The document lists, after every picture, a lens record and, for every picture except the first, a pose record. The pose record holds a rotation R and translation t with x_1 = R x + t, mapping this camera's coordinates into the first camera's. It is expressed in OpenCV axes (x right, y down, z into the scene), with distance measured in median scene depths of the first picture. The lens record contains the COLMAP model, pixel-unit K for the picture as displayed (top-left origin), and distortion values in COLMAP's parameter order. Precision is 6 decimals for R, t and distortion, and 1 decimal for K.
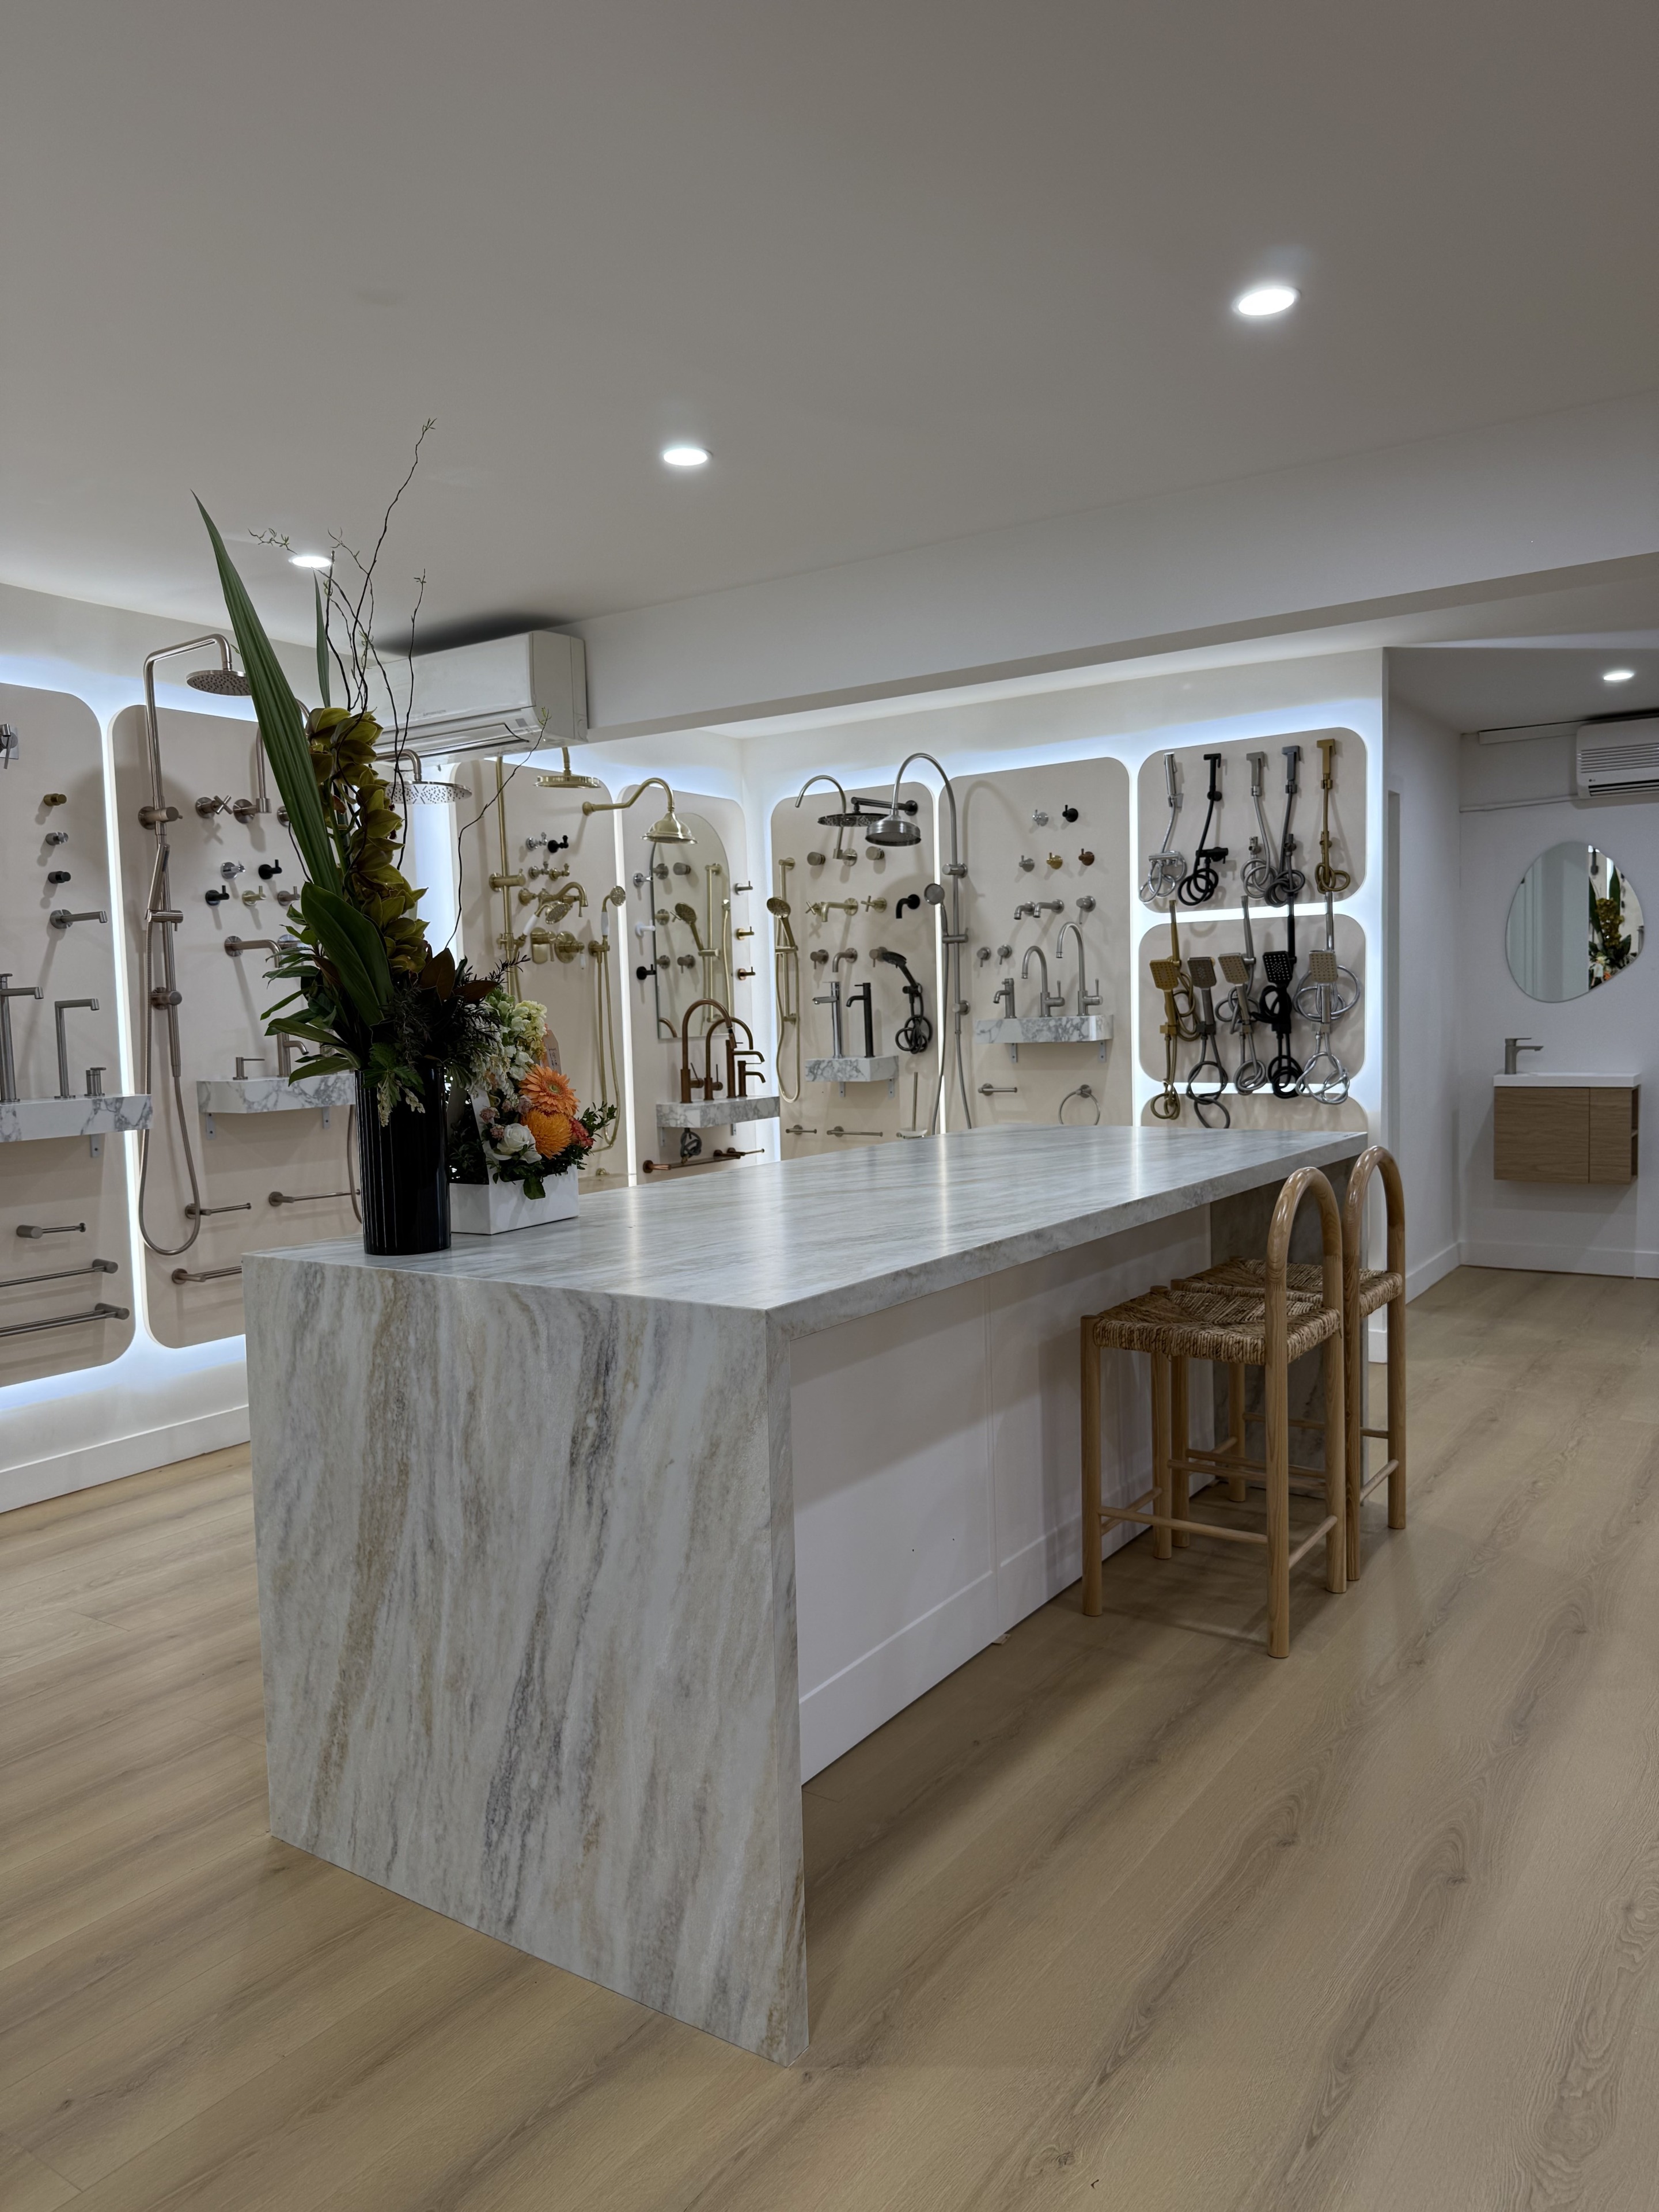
lens RADIAL K [[1547.4, 0, 829.5], [0, 1547.4, 1106.0], [0, 0, 1]] dist [0.160902, -0.302147]
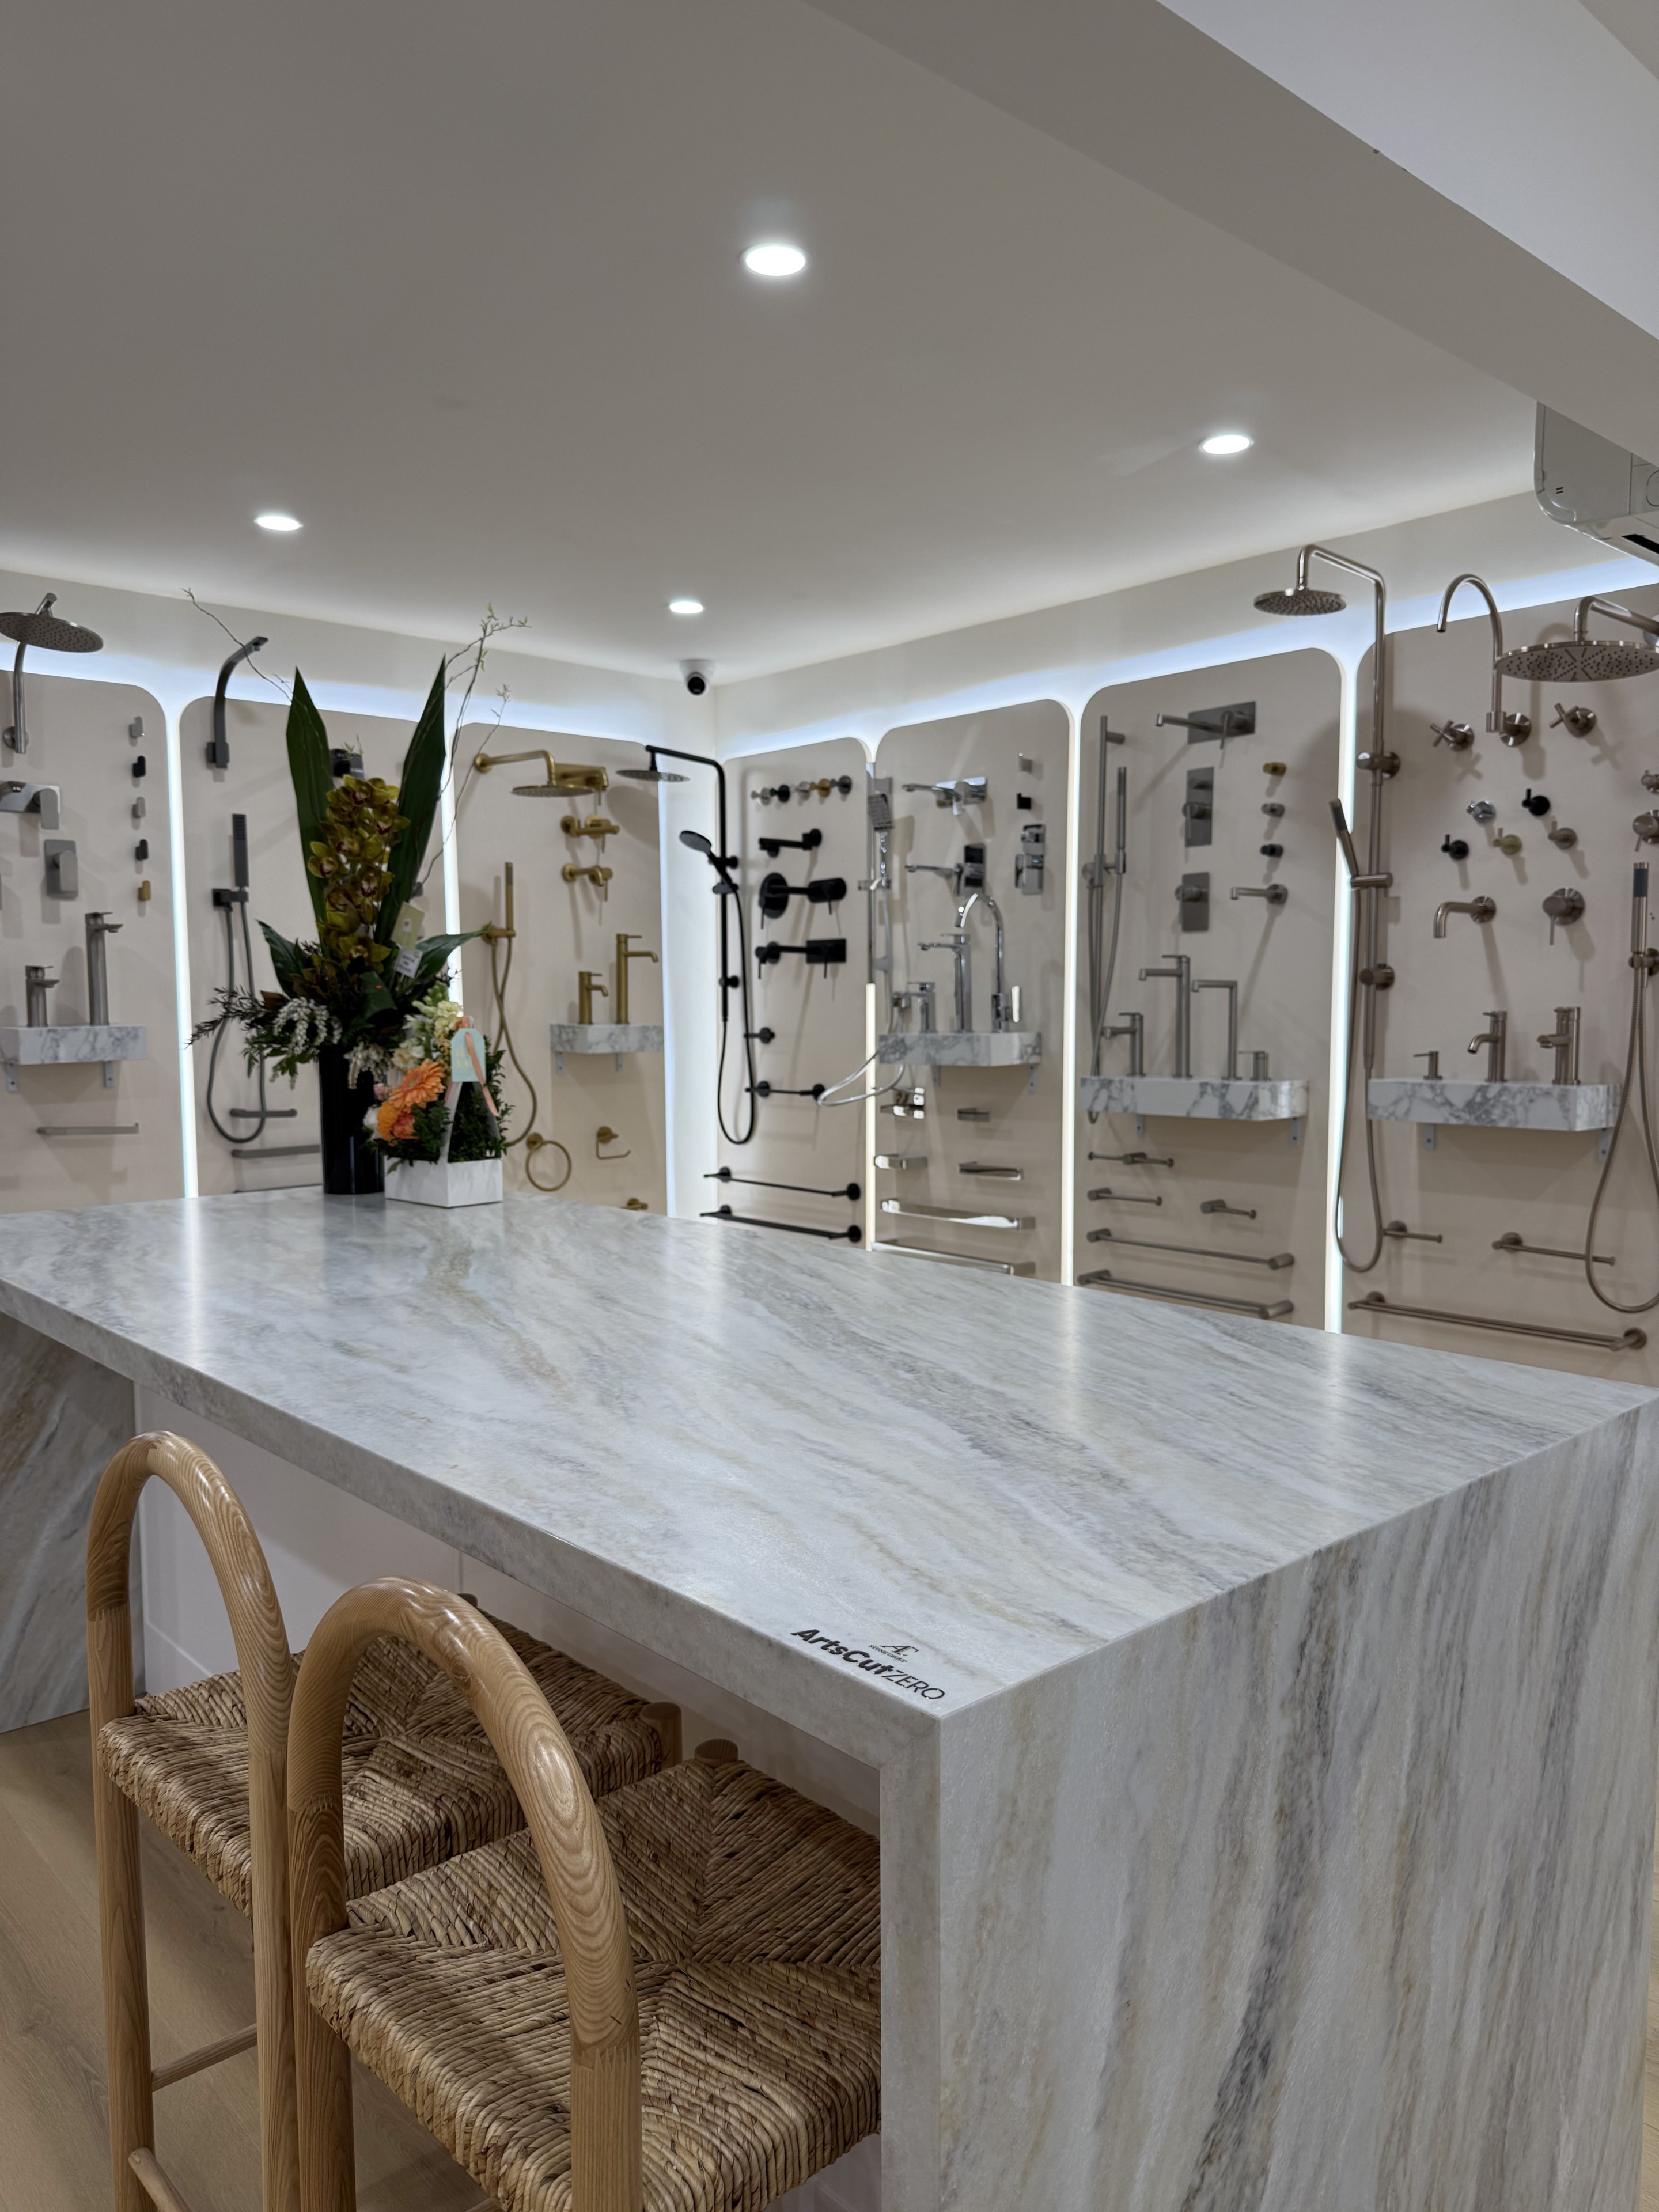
lens RADIAL K [[1549.3, 0, 830.8], [0, 1549.3, 1113.6], [0, 0, 1]] dist [0.120695, -0.196241]
pose [[-0.235161, 0.101793, -0.966611, 0.846062], [-0.053378, 0.991647, 0.117415, -0.138787], [0.970490, 0.079207, -0.227763, 1.595408]]
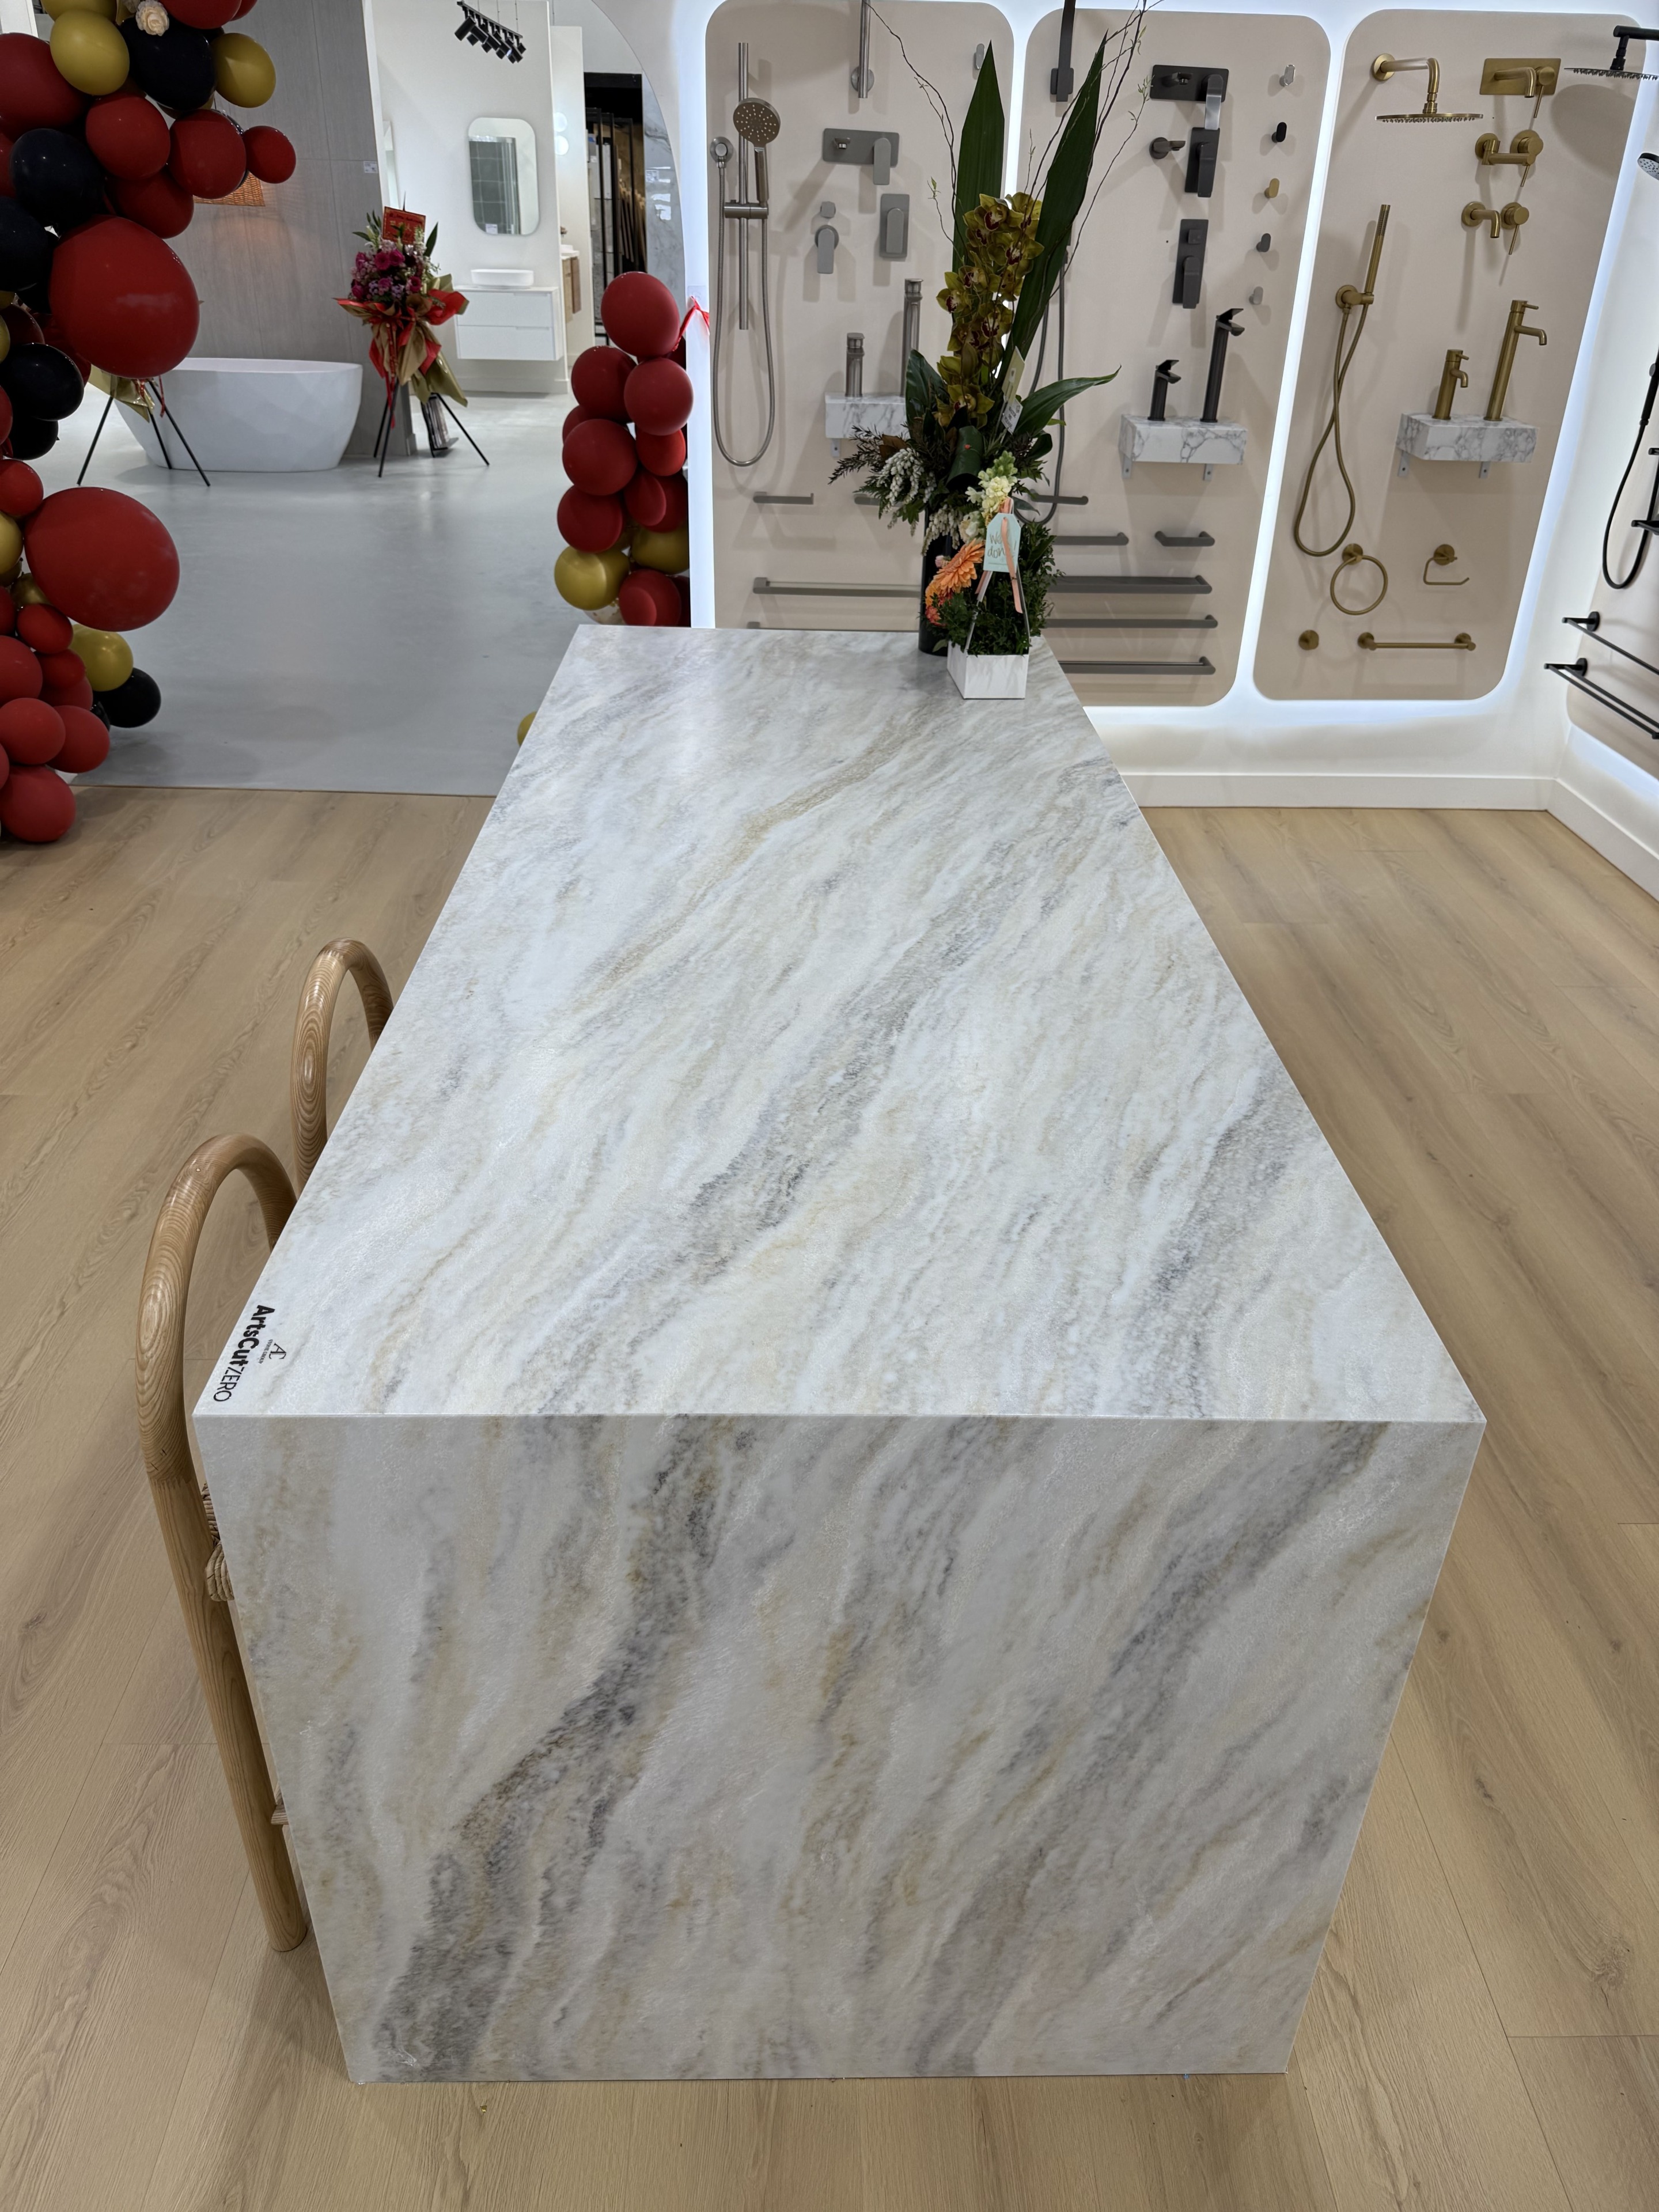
lens RADIAL K [[1563.6, 0, 832.1], [0, 1563.6, 1085.5], [0, 0, 1]] dist [0.101644, -0.147143]
pose [[-0.813124, 0.294112, -0.502322, 0.587010], [-0.042189, 0.830915, 0.554798, -0.334126], [0.580560, 0.472312, -0.663228, 1.938735]]
